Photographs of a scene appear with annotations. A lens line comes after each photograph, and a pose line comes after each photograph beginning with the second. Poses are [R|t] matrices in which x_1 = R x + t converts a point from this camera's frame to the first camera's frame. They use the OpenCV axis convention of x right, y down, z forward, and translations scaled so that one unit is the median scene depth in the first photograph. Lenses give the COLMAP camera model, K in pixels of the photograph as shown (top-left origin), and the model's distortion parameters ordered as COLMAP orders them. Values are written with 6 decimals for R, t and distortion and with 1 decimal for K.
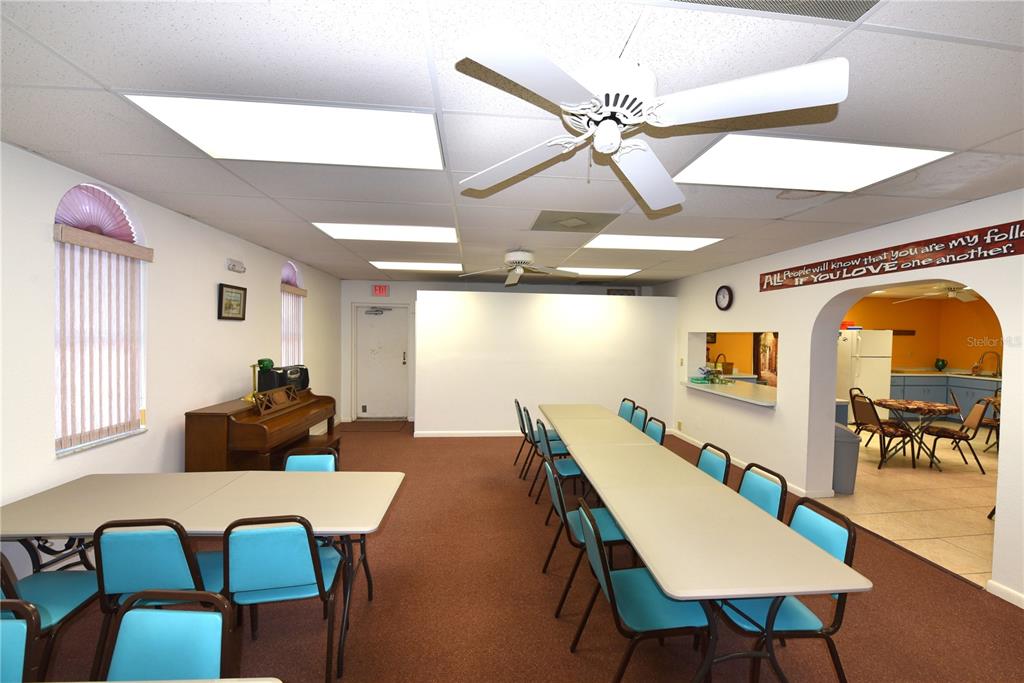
lens RADIAL K [[411.5, 0, 515.9], [0, 411.5, 342.2], [0, 0, 1]] dist [-0.011262, -0.003088]
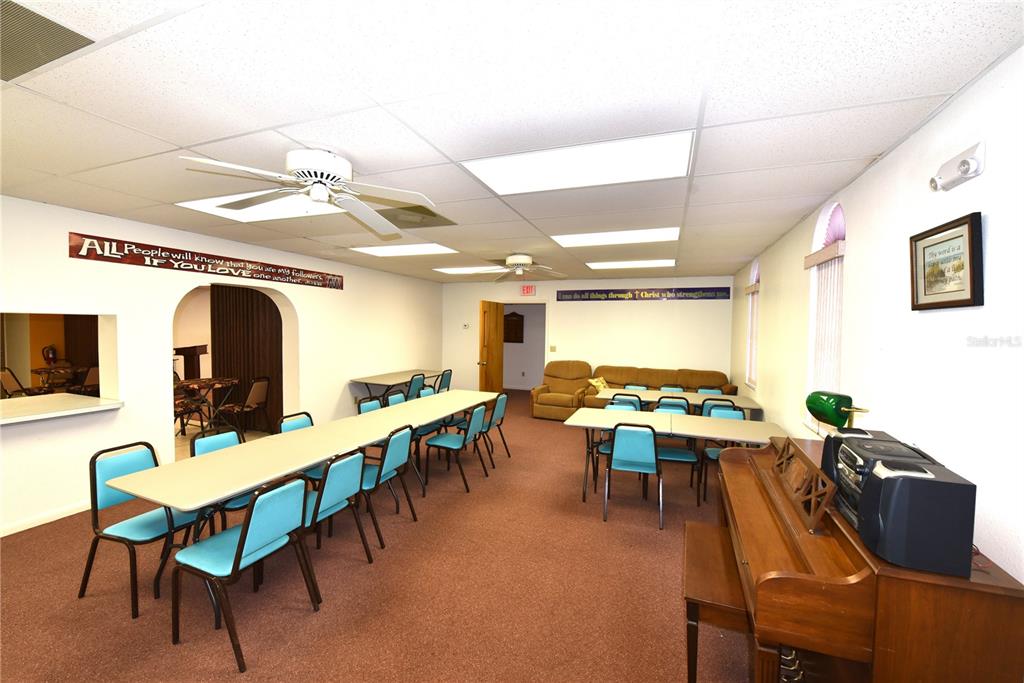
lens RADIAL K [[411.5, 0, 515.9], [0, 411.5, 342.2], [0, 0, 1]] dist [-0.011262, -0.003088]
pose [[-0.895609, -0.042028, 0.442852, -0.469171], [-0.016823, 0.998015, 0.060692, -0.036692], [-0.444524, 0.046906, -0.894538, 1.487507]]
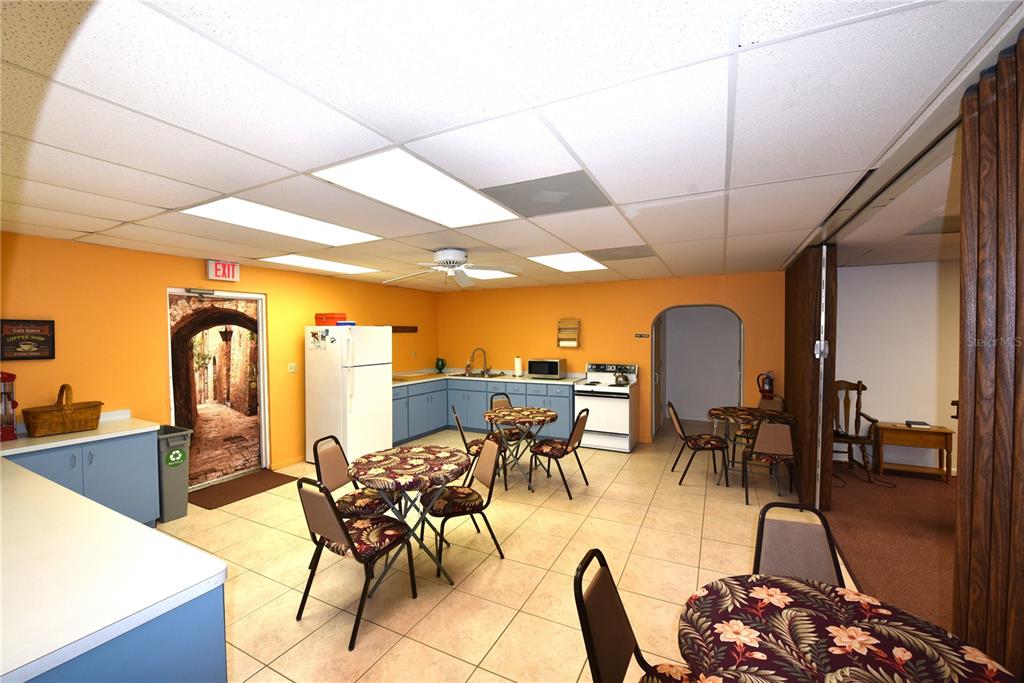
lens RADIAL K [[408.7, 0, 514.1], [0, 408.7, 342.3], [0, 0, 1]] dist [-0.001586, -0.011054]
pose [[0.544669, -0.034407, 0.837945, 0.771179], [0.030252, 0.999314, 0.021369, -0.017240], [-0.838106, 0.013710, 0.545336, 0.745721]]
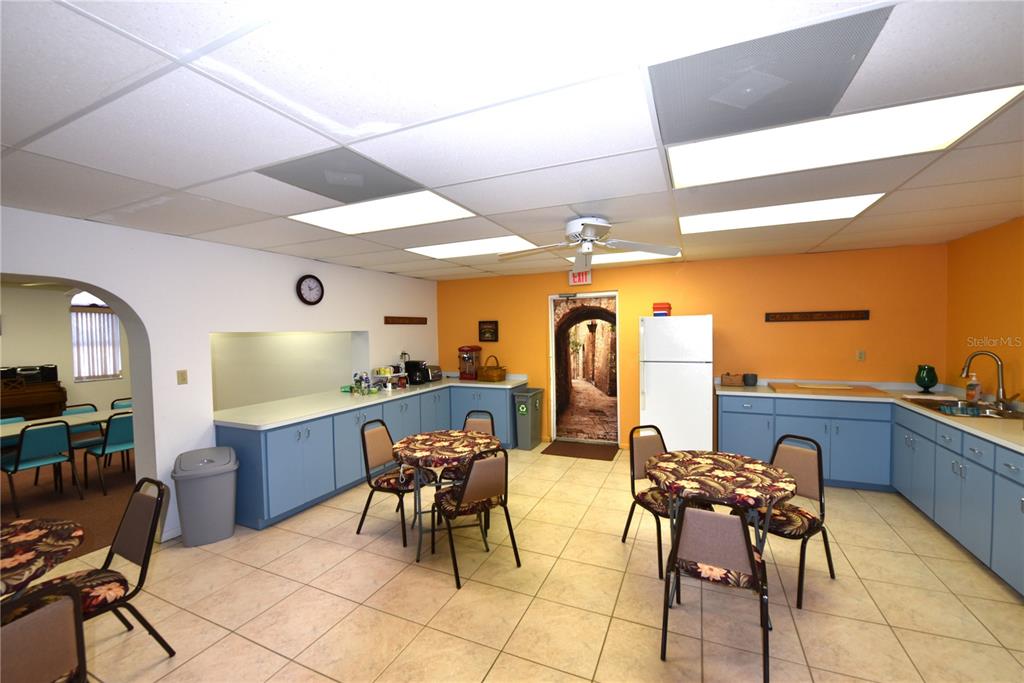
lens RADIAL K [[411.5, 0, 515.9], [0, 411.5, 342.2], [0, 0, 1]] dist [-0.011262, -0.003088]
pose [[0.866011, -0.013807, -0.499834, 1.744946], [0.018809, 0.999811, 0.004970, 0.001312], [0.499671, -0.013705, 0.866107, 0.667351]]
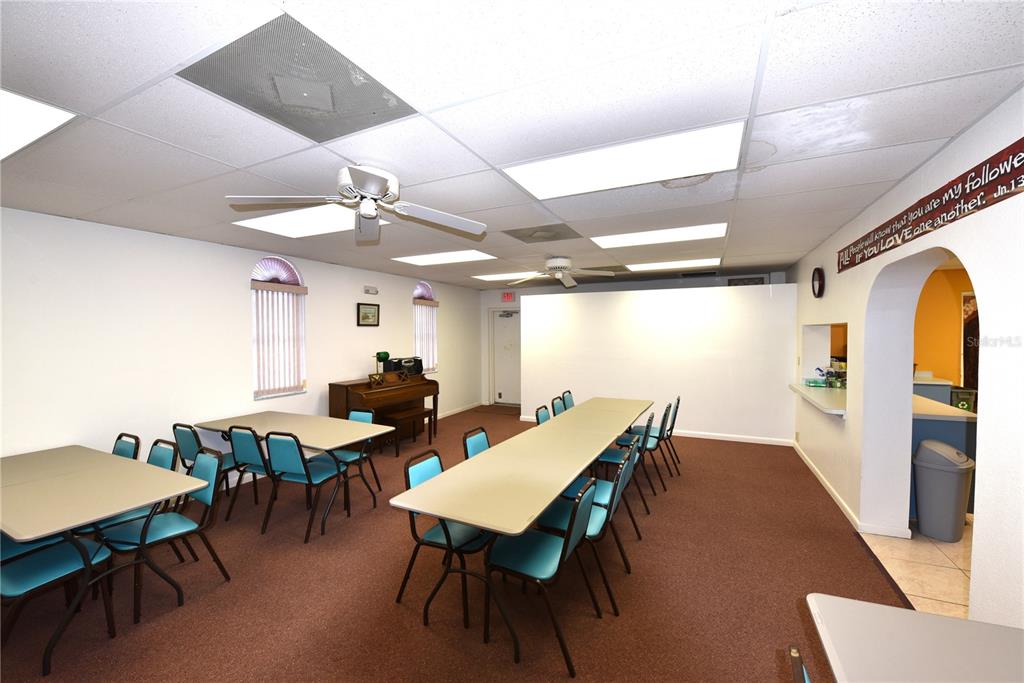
lens RADIAL K [[411.5, 0, 515.9], [0, 411.5, 342.2], [0, 0, 1]] dist [-0.011262, -0.003088]
pose [[0.855561, -0.006474, -0.517661, 0.539670], [0.008205, 0.999966, 0.001056, 0.007793], [0.517637, -0.005151, 0.855585, -0.022116]]
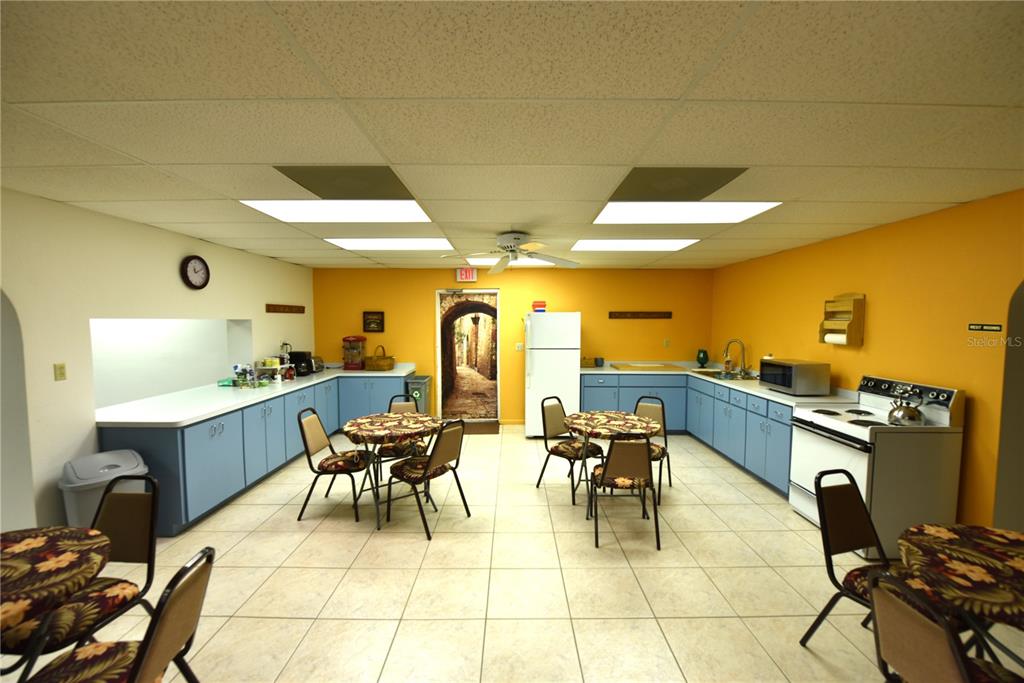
lens RADIAL K [[411.5, 0, 515.9], [0, 411.5, 342.2], [0, 0, 1]] dist [-0.011262, -0.003088]
pose [[0.995013, -0.007131, -0.099486, 1.582716], [0.010298, 0.999455, 0.031351, 0.000475], [0.099208, -0.032219, 0.994545, 0.450923]]
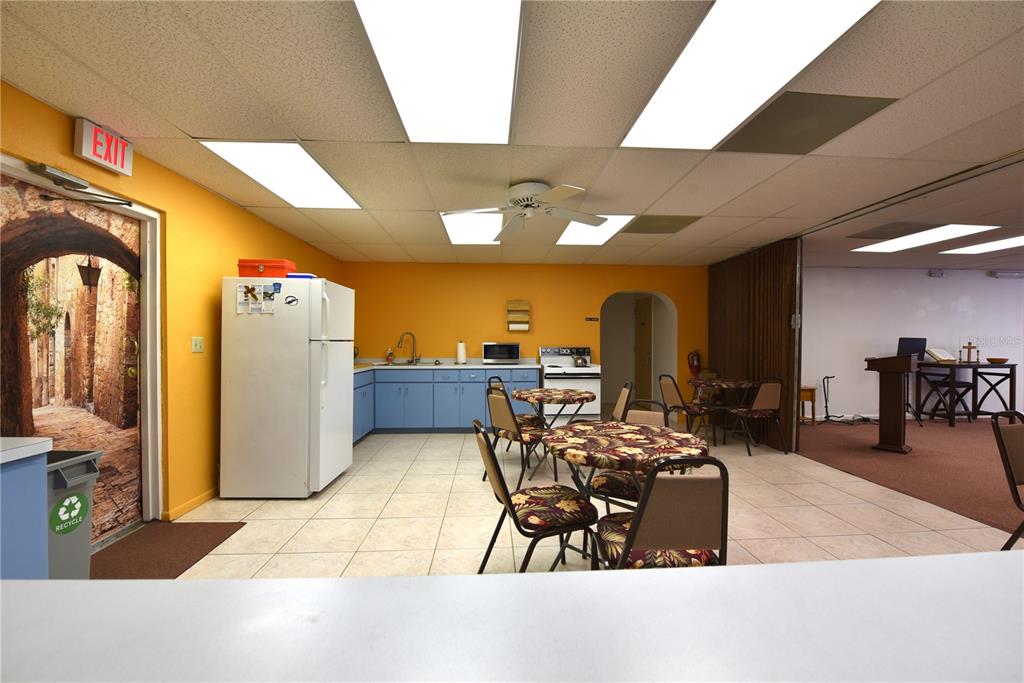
lens RADIAL K [[411.5, 0, 515.9], [0, 411.5, 342.2], [0, 0, 1]] dist [-0.011262, -0.003088]
pose [[0.047007, -0.015406, 0.998776, 0.726447], [0.018844, 0.999717, 0.014533, 0.062686], [-0.998717, 0.018138, 0.047284, 1.374240]]
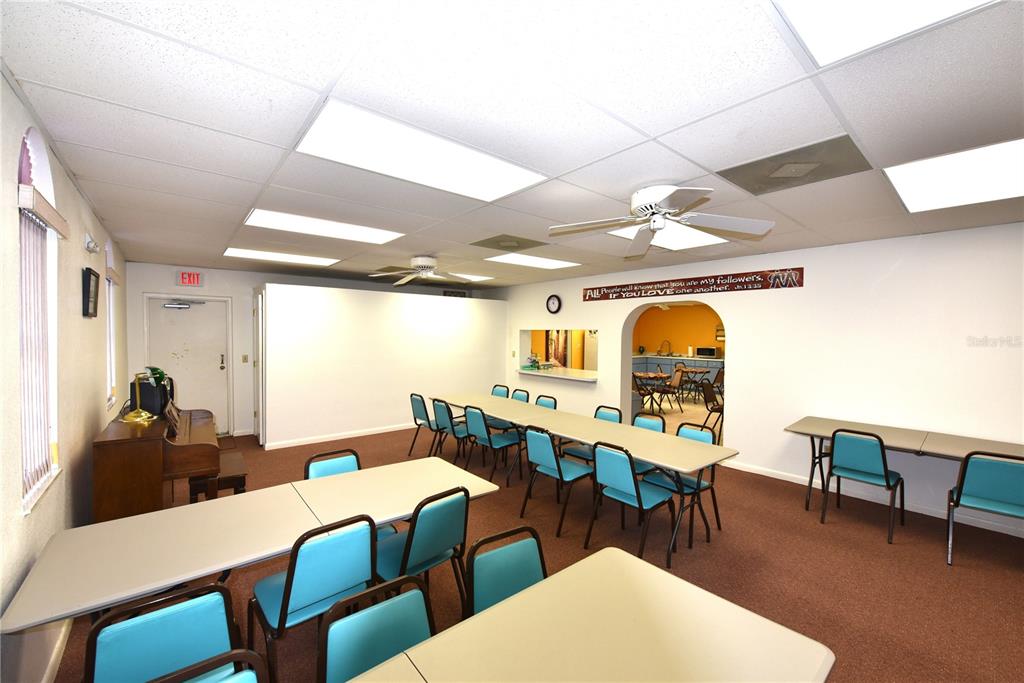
lens RADIAL K [[411.5, 0, 515.9], [0, 411.5, 342.2], [0, 0, 1]] dist [-0.011262, -0.003088]
pose [[0.825633, -0.020995, 0.563816, -0.452938], [0.014888, 0.999770, 0.015427, -0.009019], [-0.564010, -0.004343, 0.825756, -0.039512]]
